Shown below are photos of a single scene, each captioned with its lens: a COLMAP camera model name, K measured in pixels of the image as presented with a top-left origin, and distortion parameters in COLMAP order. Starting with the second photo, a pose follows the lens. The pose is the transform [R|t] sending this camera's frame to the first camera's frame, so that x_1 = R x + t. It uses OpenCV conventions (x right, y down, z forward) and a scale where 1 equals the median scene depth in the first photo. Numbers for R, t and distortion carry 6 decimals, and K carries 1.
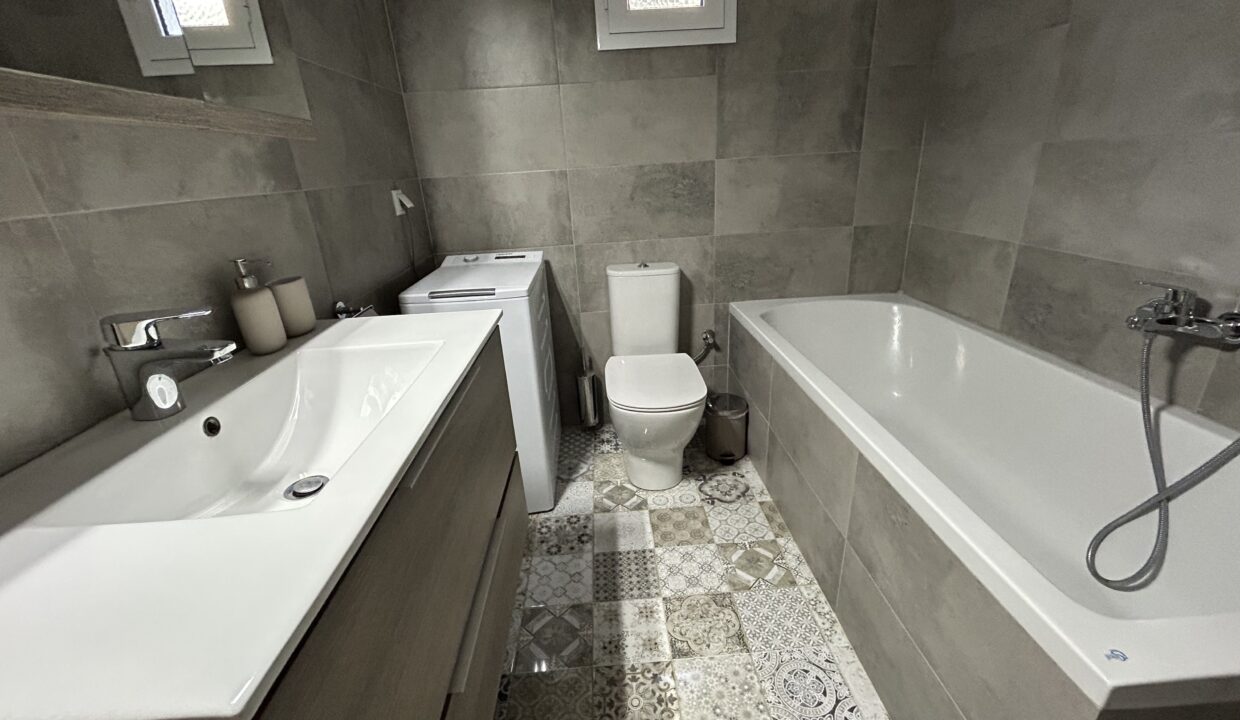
lens RADIAL K [[502.9, 0, 622.0], [0, 502.9, 357.4], [0, 0, 1]] dist [-0.000164, -0.000103]
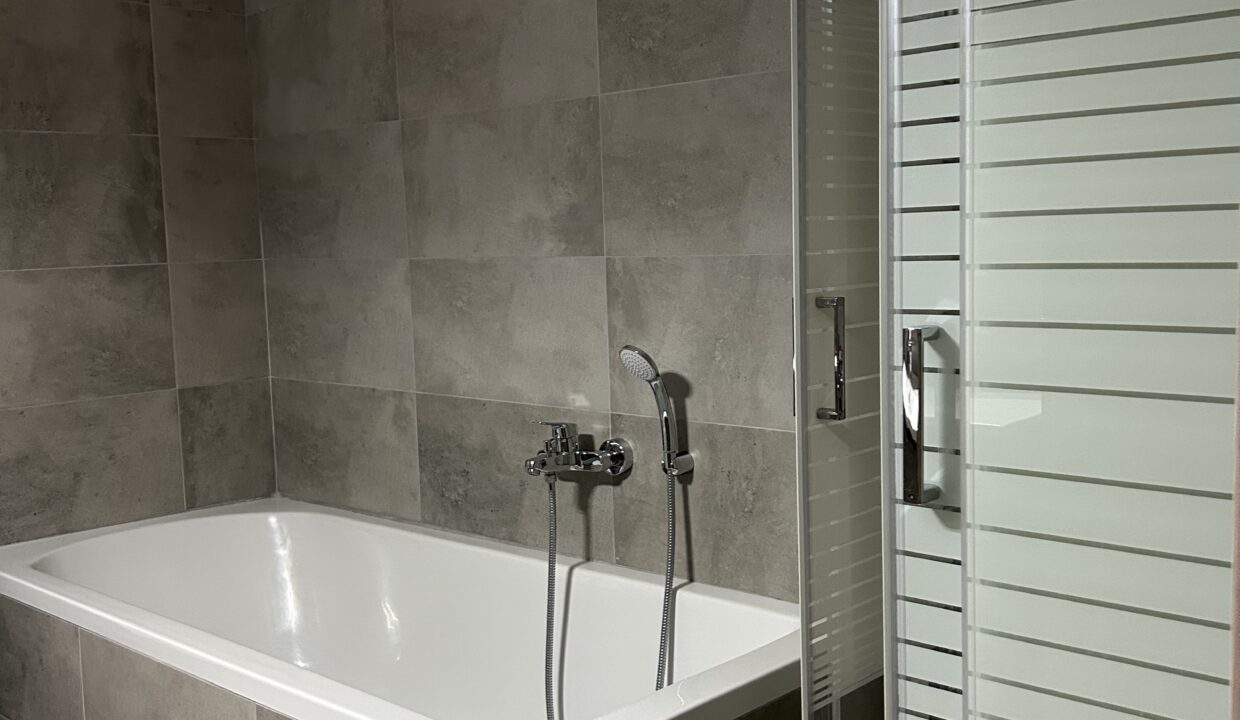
lens RADIAL K [[1257.4, 0, 620.0], [0, 1257.4, 360.0], [0, 0, 1]] dist [0.146664, -0.457769]
pose [[0.718089, -0.042301, 0.694664, -0.205439], [0.246222, 0.949037, -0.196733, 0.133414], [-0.650940, 0.312314, 0.691909, -0.380264]]
